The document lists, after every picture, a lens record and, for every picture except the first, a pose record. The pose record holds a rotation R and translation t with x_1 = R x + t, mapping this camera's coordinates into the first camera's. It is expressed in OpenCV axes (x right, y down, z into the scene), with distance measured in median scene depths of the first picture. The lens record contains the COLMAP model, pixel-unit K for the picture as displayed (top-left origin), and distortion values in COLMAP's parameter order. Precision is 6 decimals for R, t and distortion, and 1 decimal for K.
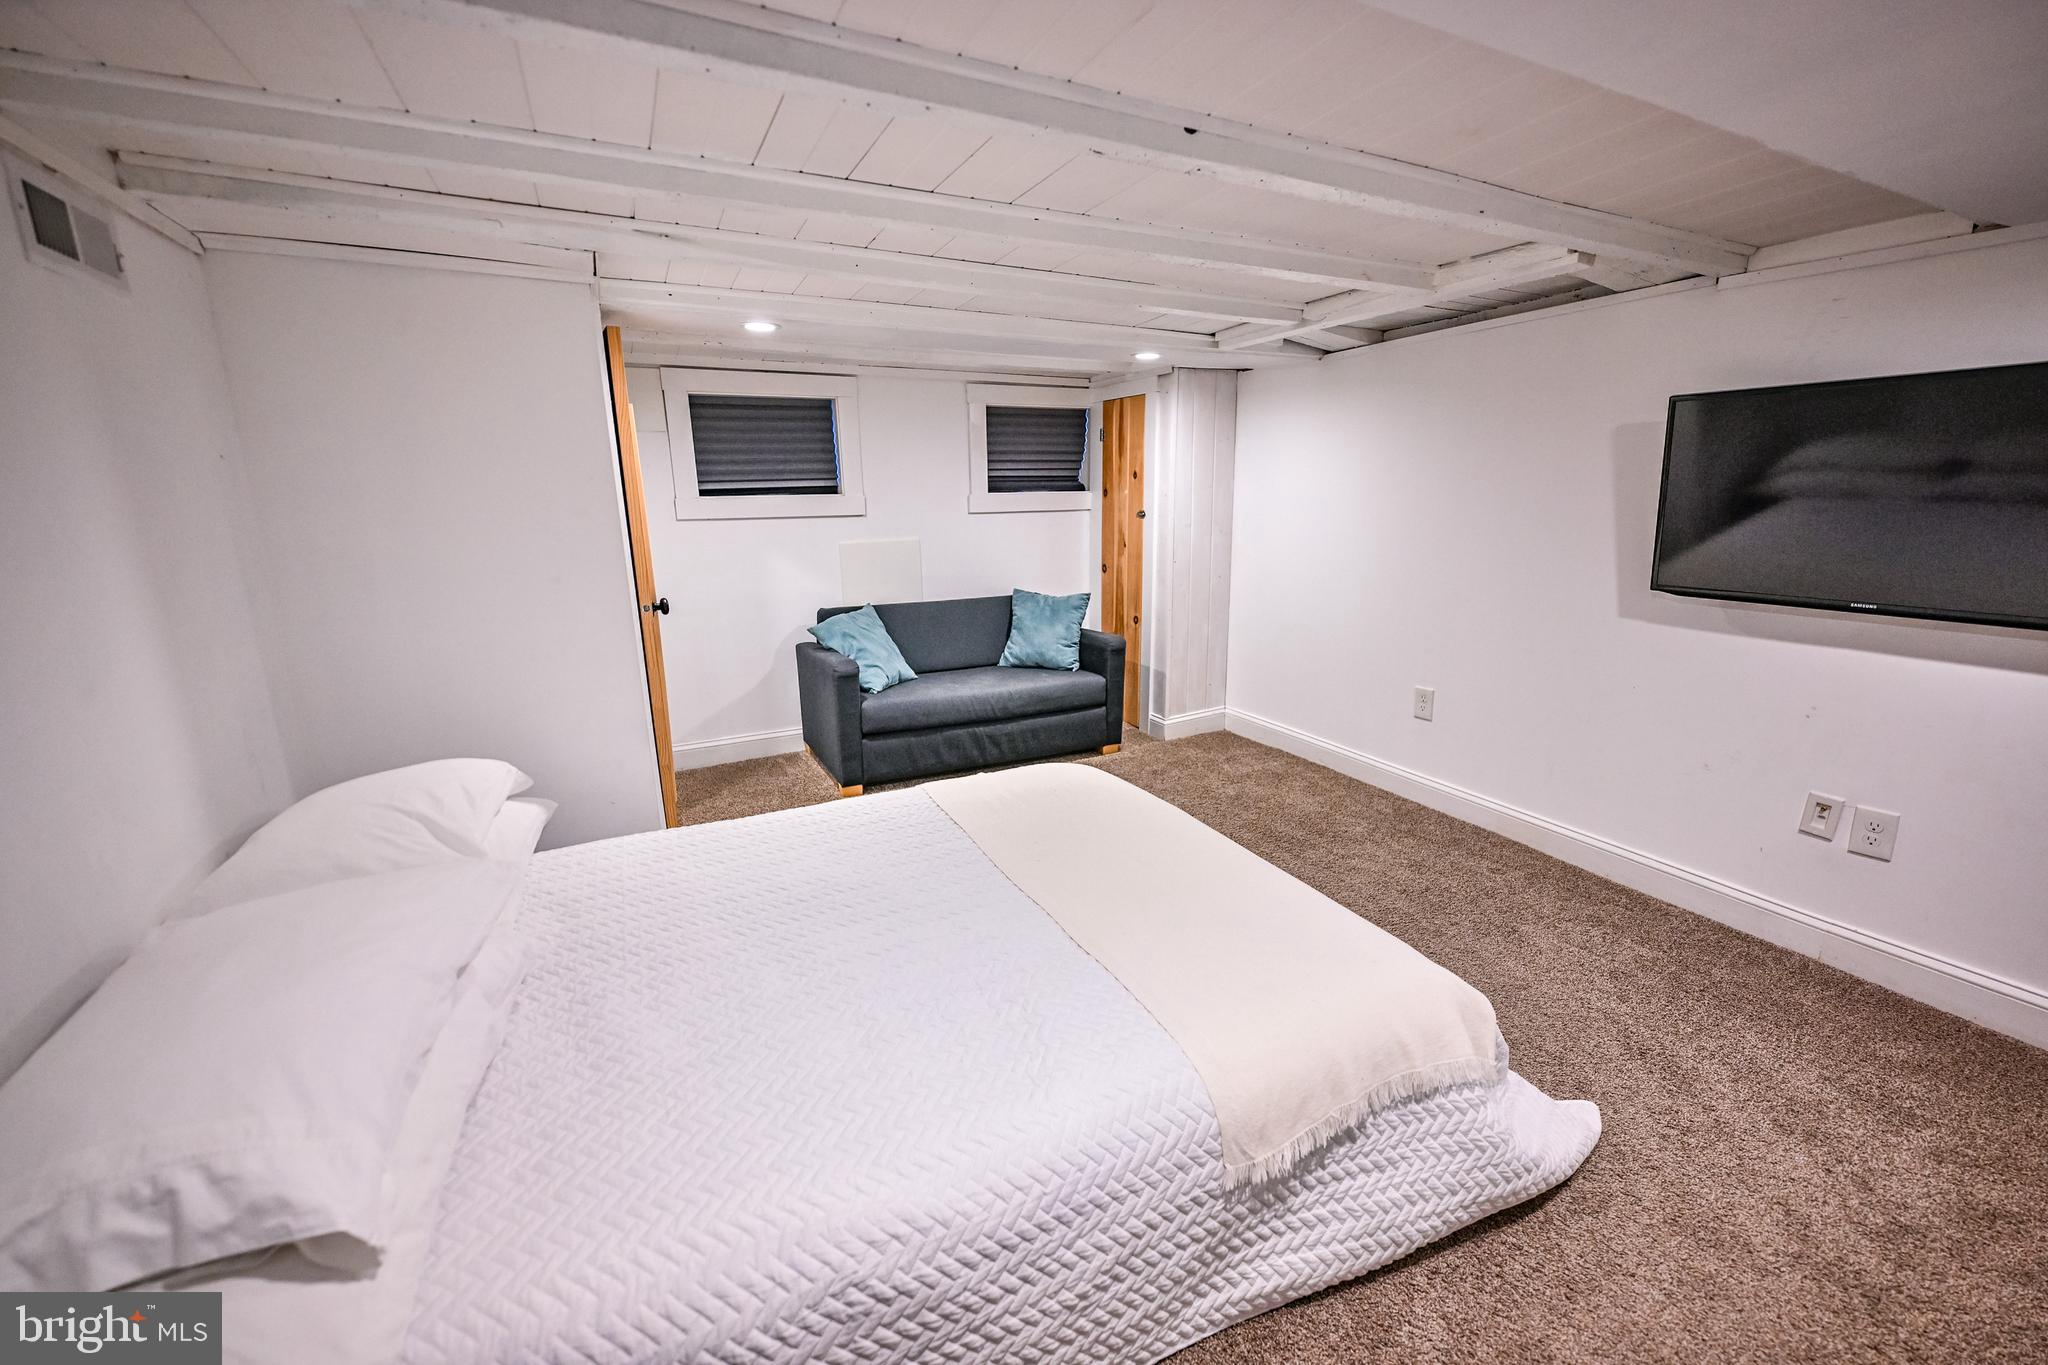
lens RADIAL K [[810.5, 0, 1026.2], [0, 810.5, 678.1], [0, 0, 1]] dist [-0.003938, 0.000768]
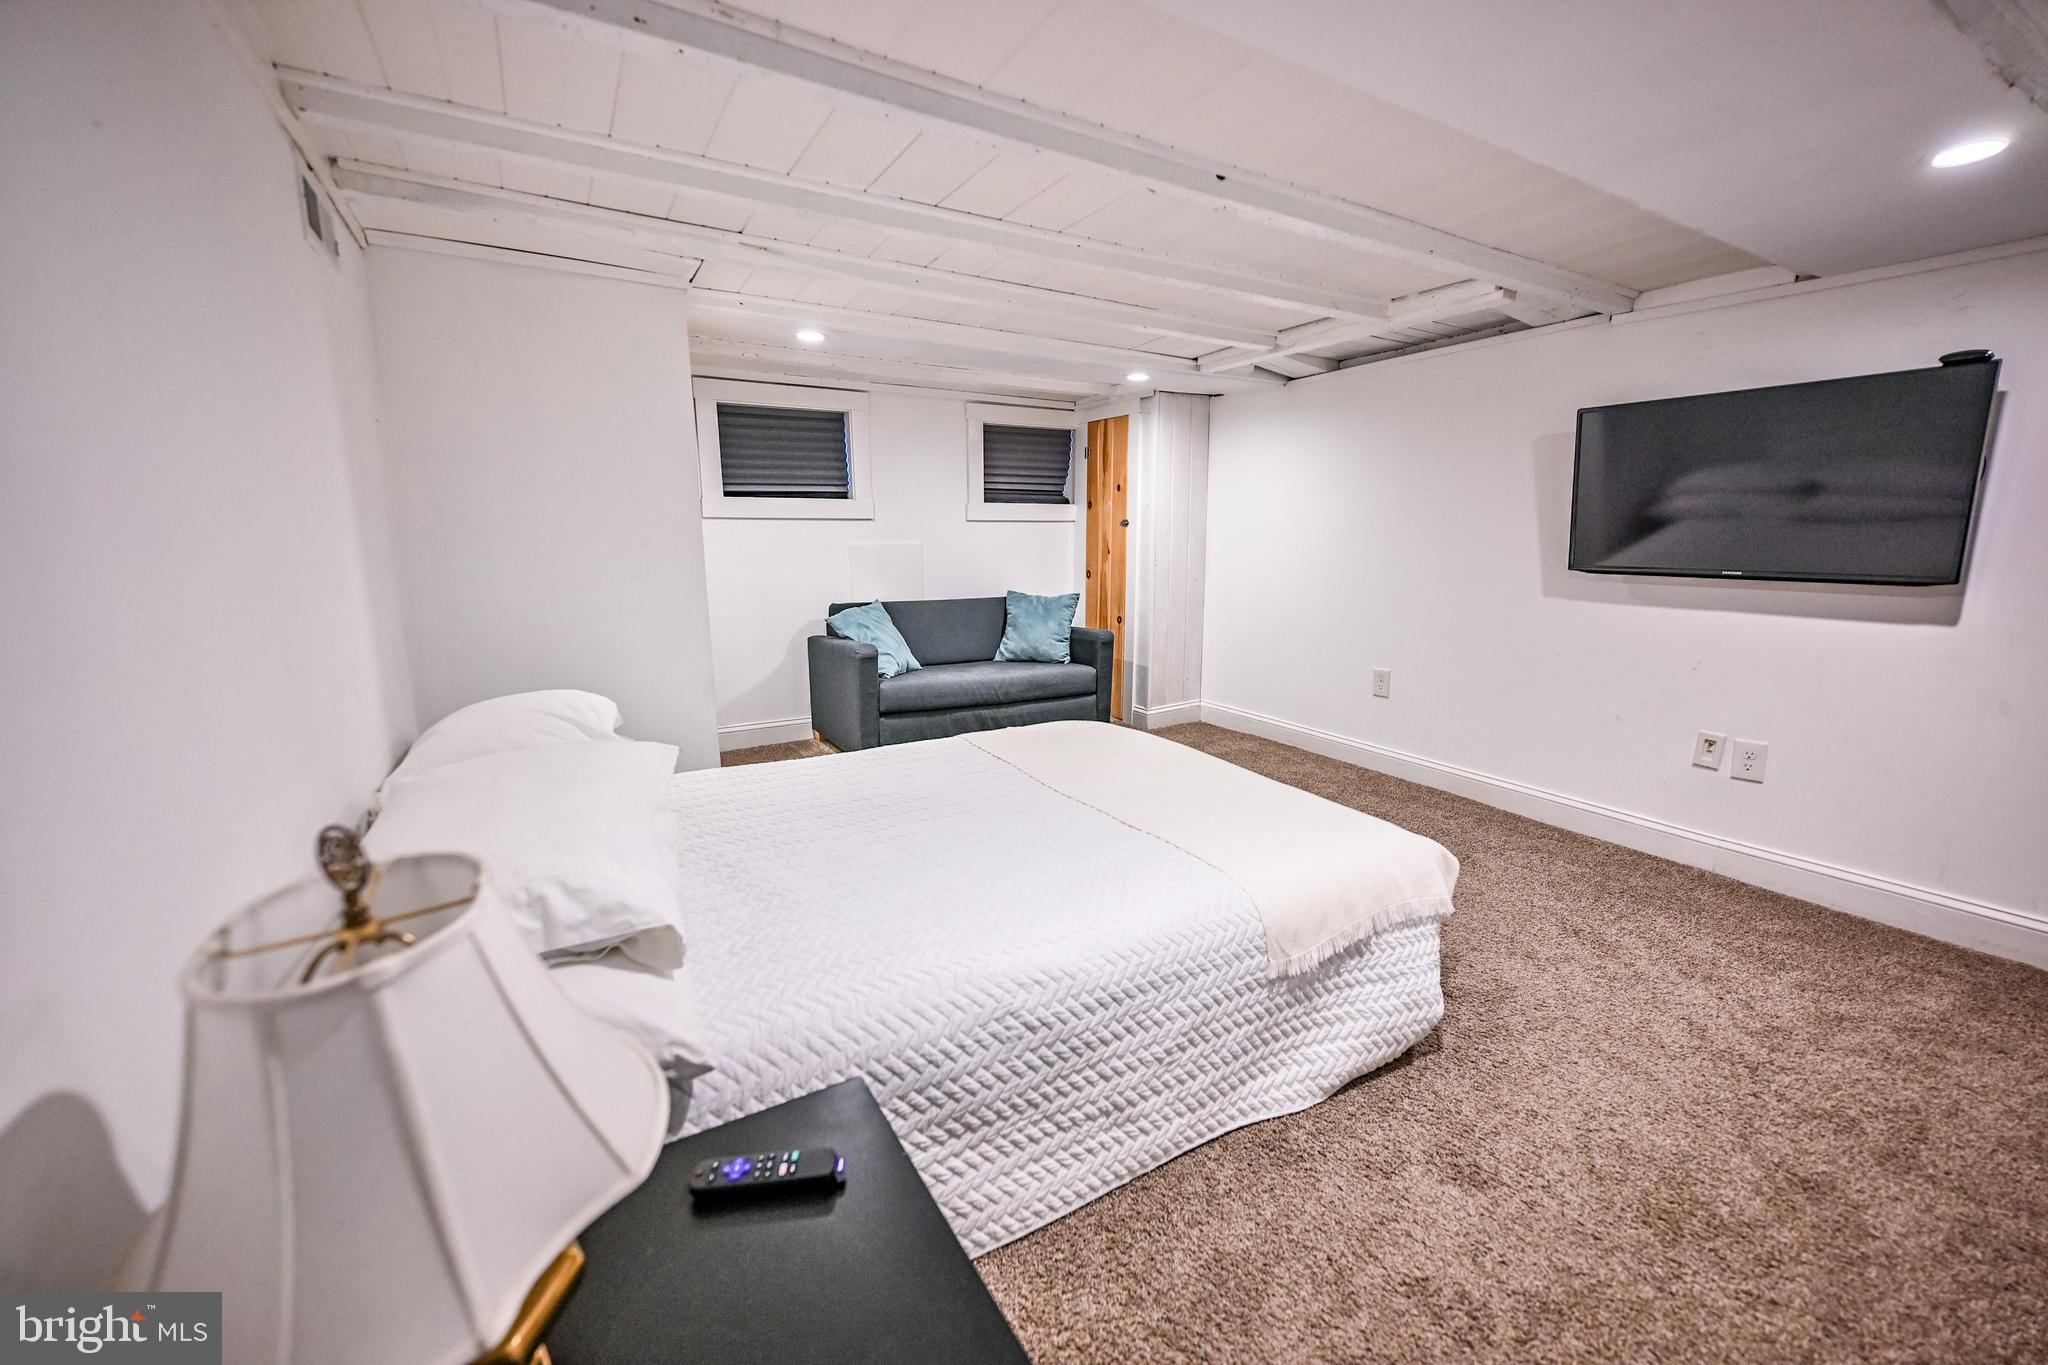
lens RADIAL K [[810.5, 0, 1026.9], [0, 810.5, 678.7], [0, 0, 1]] dist [-0.003938, 0.000768]
pose [[0.997758, 0.000355, 0.066921, -0.128463], [0.003025, 0.998725, -0.050399, 0.128481], [-0.066854, 0.050489, 0.996485, -0.157329]]
